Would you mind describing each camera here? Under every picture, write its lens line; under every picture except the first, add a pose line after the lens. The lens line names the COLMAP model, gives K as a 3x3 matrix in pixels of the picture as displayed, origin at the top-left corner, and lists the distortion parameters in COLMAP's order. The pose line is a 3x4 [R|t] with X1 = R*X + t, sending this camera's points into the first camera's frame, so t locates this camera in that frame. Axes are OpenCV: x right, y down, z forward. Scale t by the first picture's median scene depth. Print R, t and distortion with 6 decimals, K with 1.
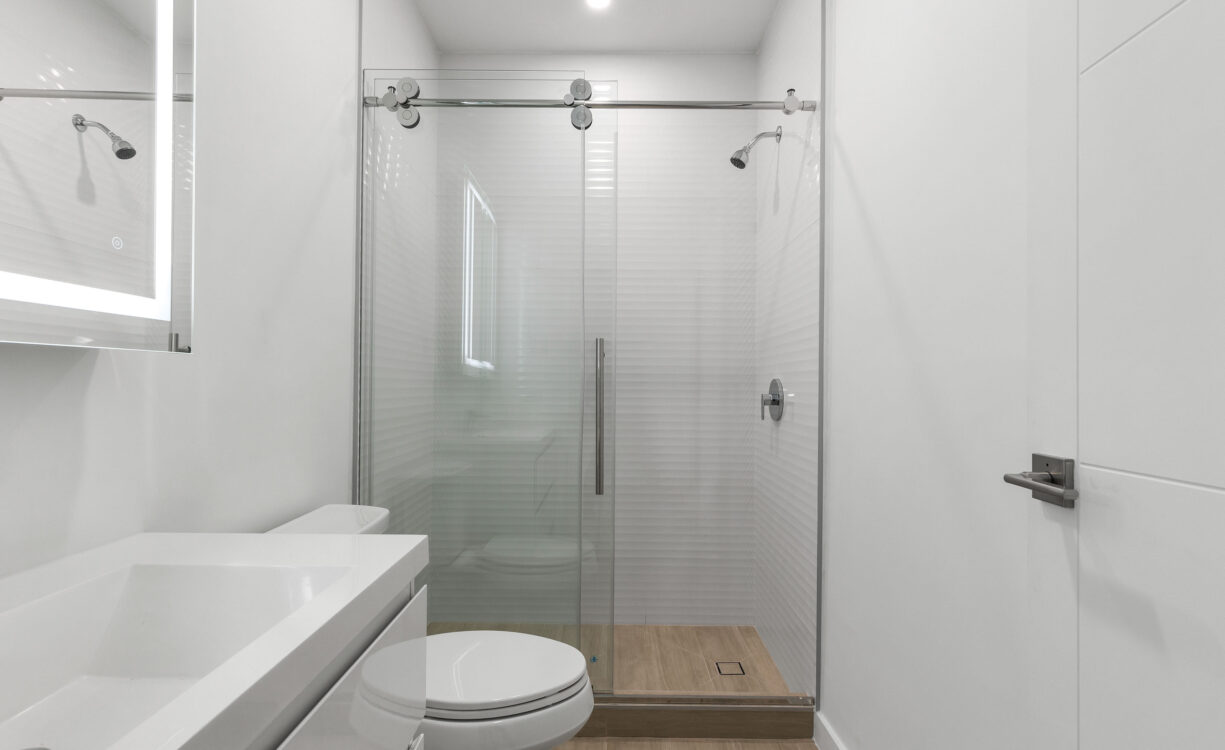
lens RADIAL K [[560.2, 0, 615.9], [0, 560.2, 380.4], [0, 0, 1]] dist [0.004241, -0.000388]
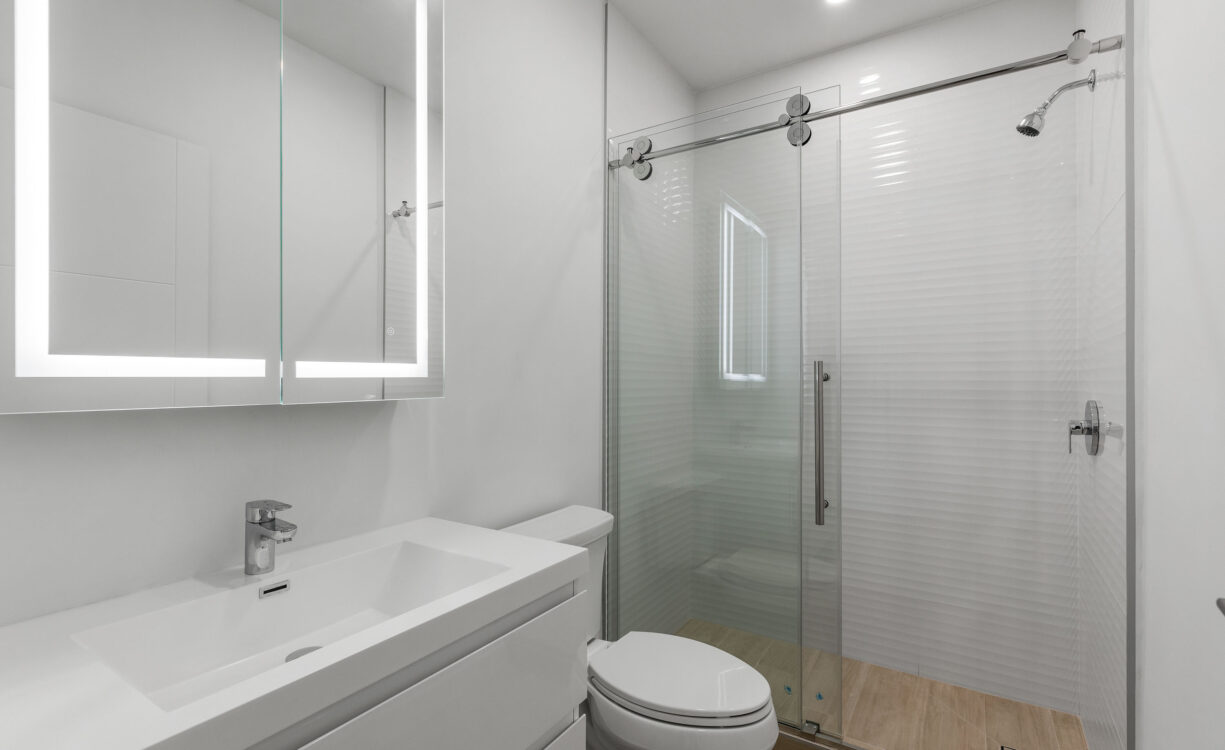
lens RADIAL K [[560.2, 0, 624.1], [0, 560.2, 375.7], [0, 0, 1]] dist [0.004241, -0.000388]
pose [[0.846212, -0.007011, -0.532800, 0.155373], [0.005384, 0.999975, -0.004607, -0.036631], [0.532818, 0.001030, 0.846229, 0.012448]]
